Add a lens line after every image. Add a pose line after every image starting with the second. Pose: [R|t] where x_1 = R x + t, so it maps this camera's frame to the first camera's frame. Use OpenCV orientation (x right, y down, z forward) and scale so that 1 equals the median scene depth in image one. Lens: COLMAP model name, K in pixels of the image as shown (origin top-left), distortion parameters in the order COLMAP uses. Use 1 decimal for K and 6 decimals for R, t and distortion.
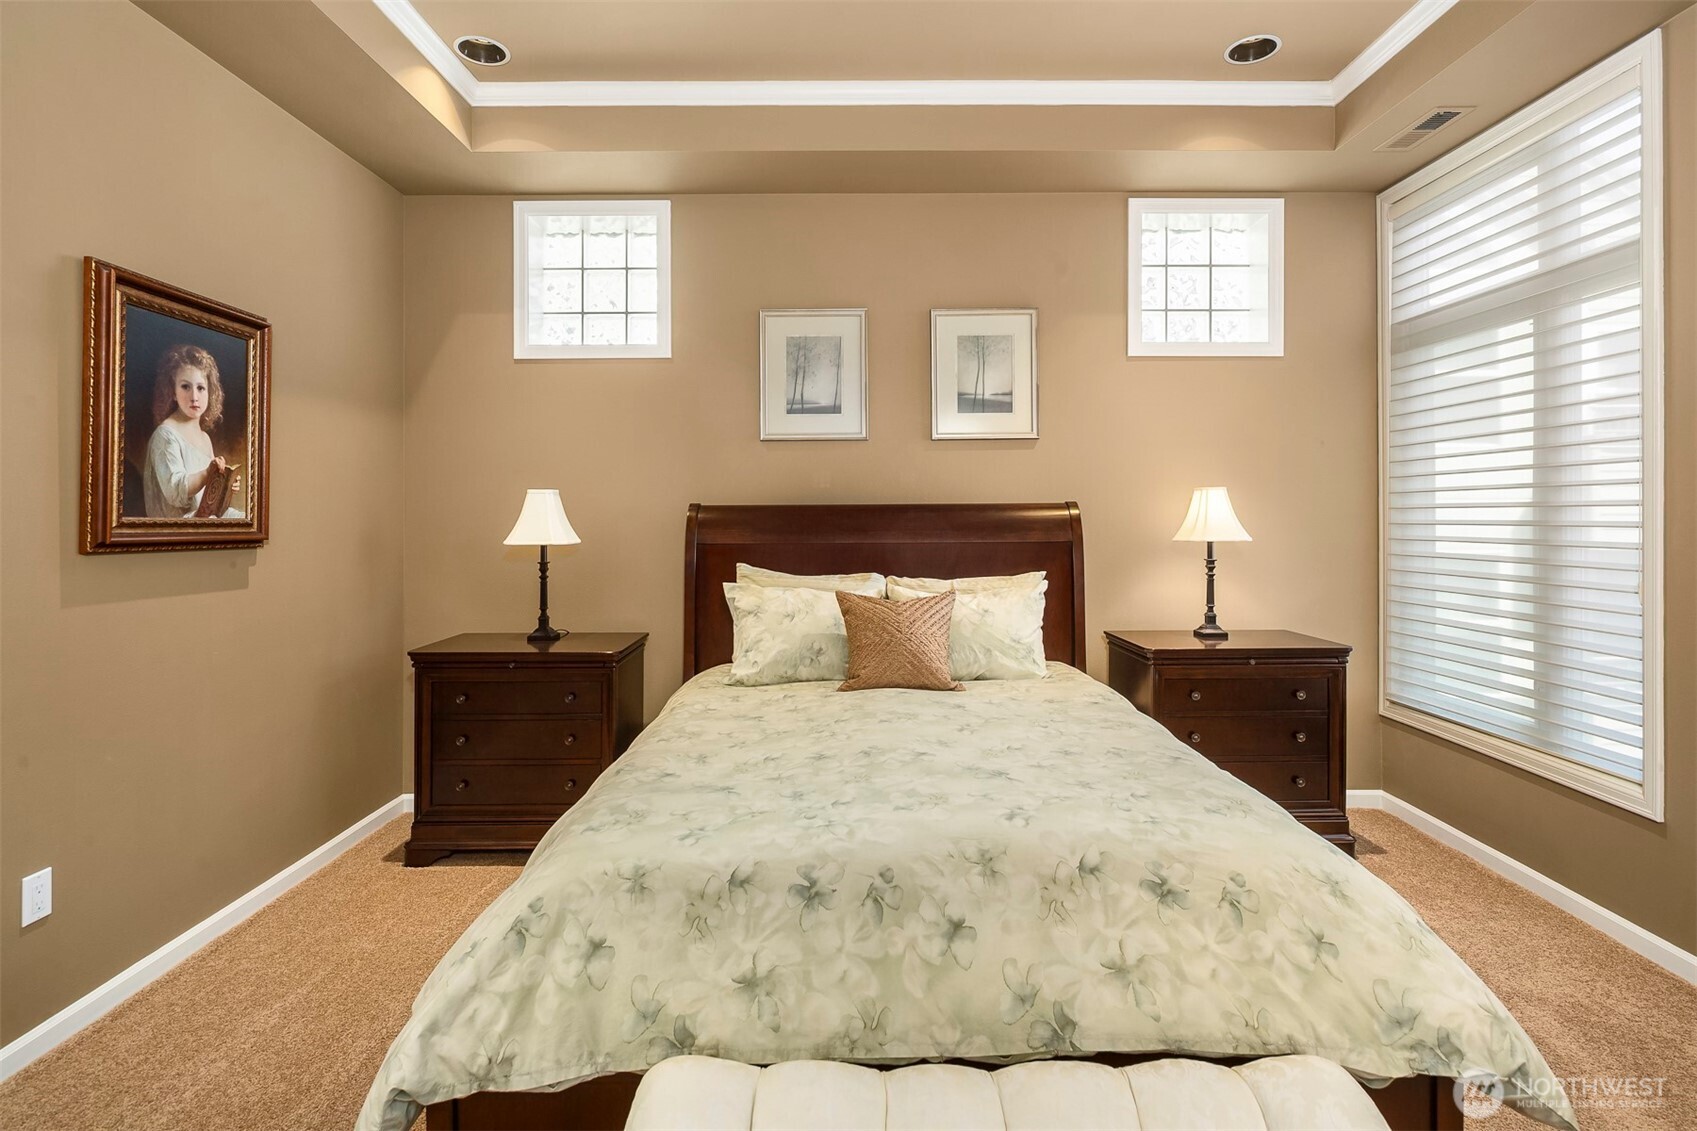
lens RADIAL K [[831.9, 0, 854.3], [0, 831.9, 516.7], [0, 0, 1]] dist [0.004086, -0.000613]
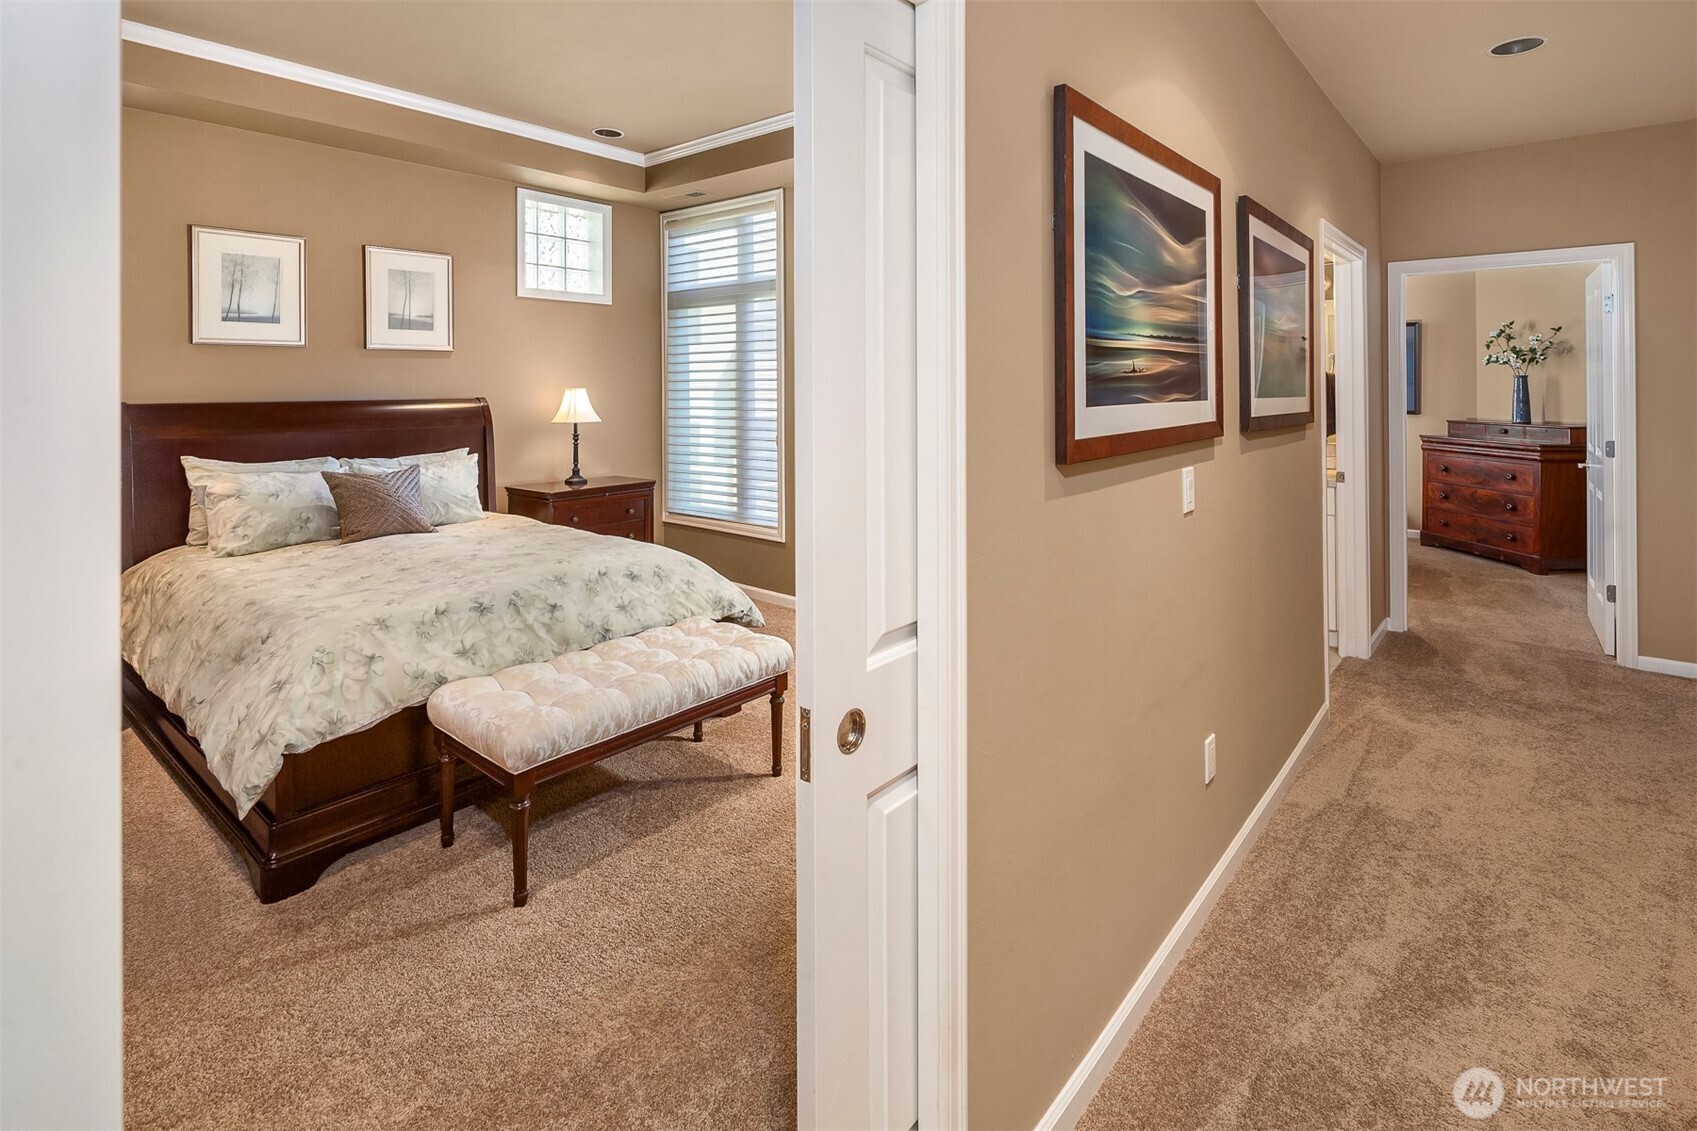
lens RADIAL K [[824.6, 0, 880.7], [0, 824.6, 395.6], [0, 0, 1]] dist [-0.002946, -0.001967]
pose [[0.629192, -0.007616, 0.777213, -0.416484], [0.001722, 0.999963, 0.008405, -0.033143], [-0.777248, -0.003950, 0.629182, -0.422226]]
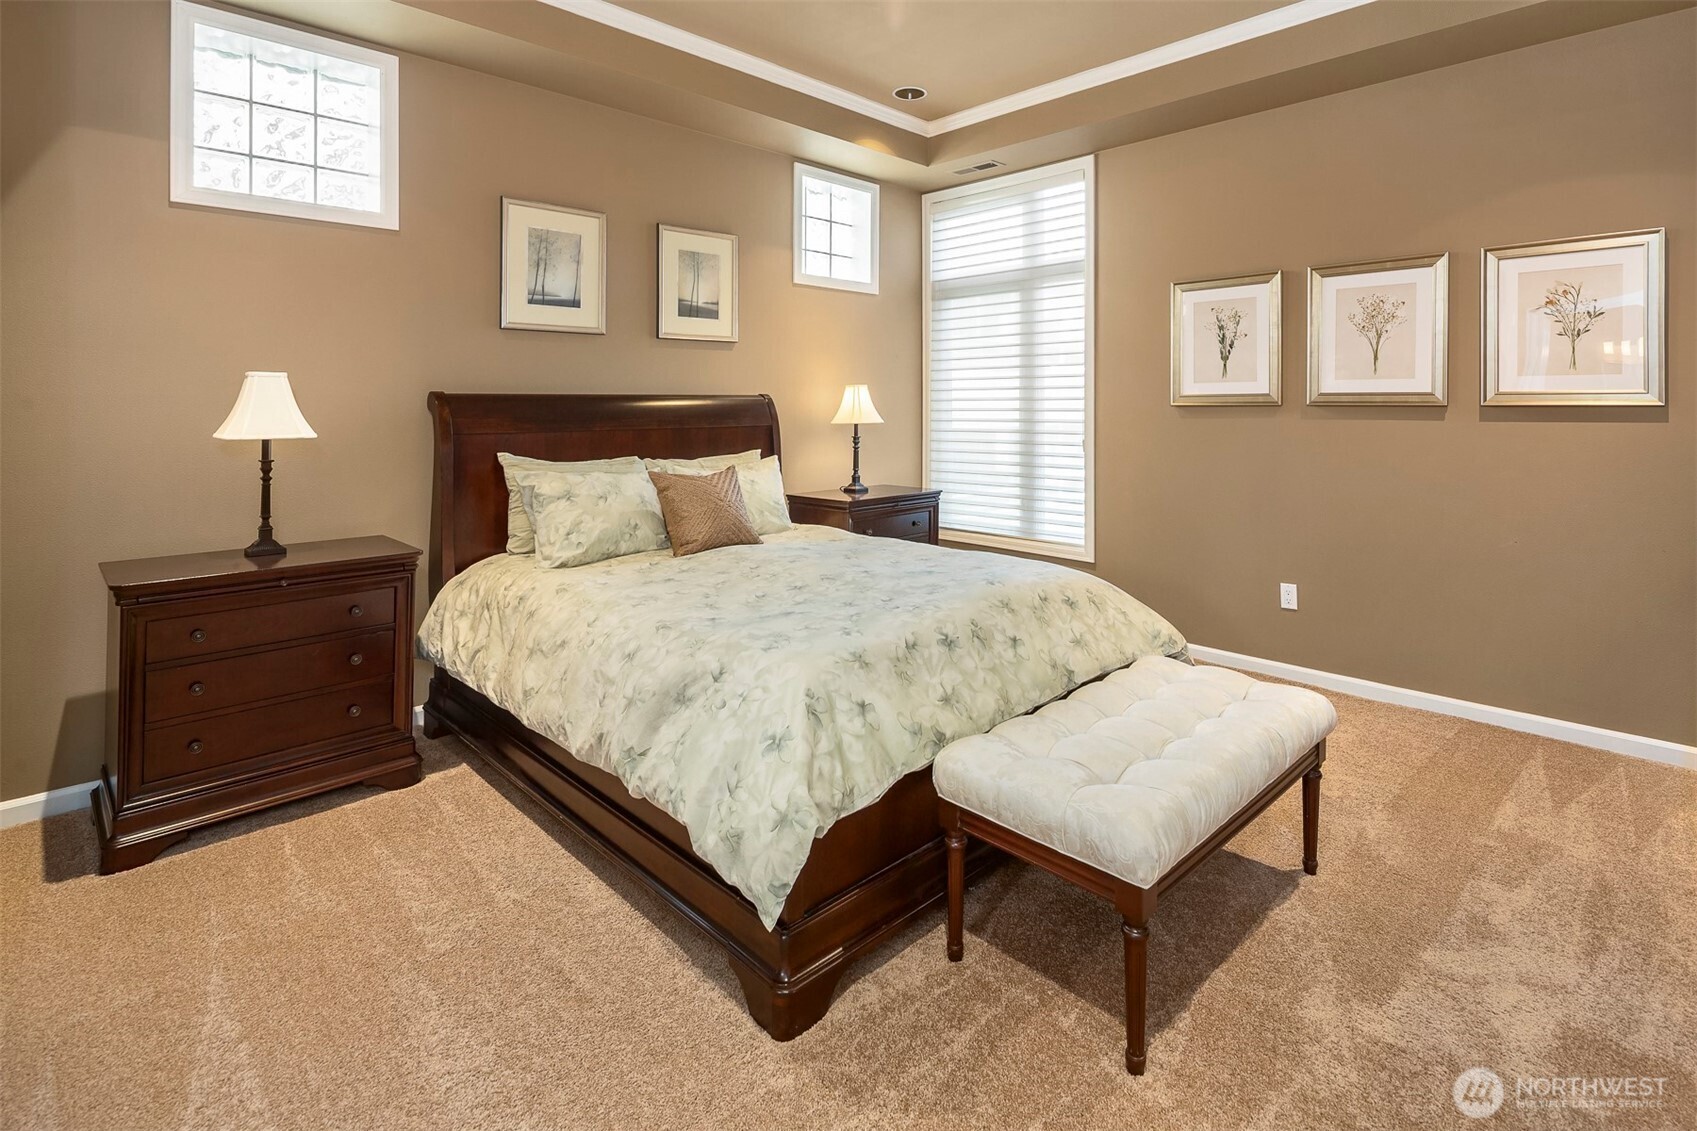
lens RADIAL K [[822.0, 0, 874.2], [0, 822.0, 409.1], [0, 0, 1]] dist [-0.000835, -0.000750]
pose [[0.709220, -0.001078, 0.704986, -0.524831], [0.001307, 0.999999, 0.000214, 0.004843], [-0.704986, 0.000770, 0.709221, -0.001424]]
